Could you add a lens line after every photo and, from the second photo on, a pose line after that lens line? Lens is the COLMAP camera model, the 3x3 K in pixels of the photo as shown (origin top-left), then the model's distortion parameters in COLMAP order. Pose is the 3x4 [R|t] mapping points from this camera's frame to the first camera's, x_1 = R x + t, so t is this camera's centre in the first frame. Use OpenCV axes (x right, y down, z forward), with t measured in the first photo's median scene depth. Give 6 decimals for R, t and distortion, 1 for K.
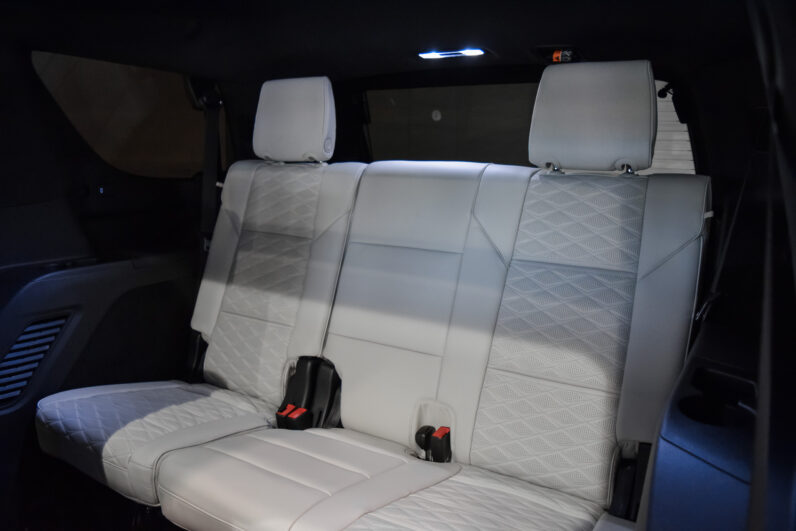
lens RADIAL K [[623.4, 0, 394.8], [0, 623.4, 264.4], [0, 0, 1]] dist [-0.102881, 0.032811]
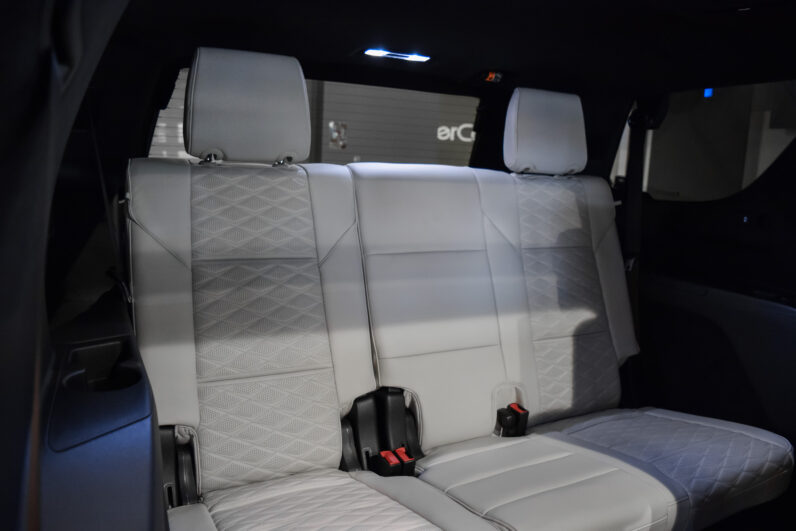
lens RADIAL K [[623.4, 0, 394.8], [0, 623.4, 264.4], [0, 0, 1]] dist [-0.102881, 0.032811]
pose [[0.487801, -0.139535, 0.861731, -0.818282], [0.115977, 0.988751, 0.094451, -0.101791], [-0.865217, 0.053868, 0.498496, 0.523537]]
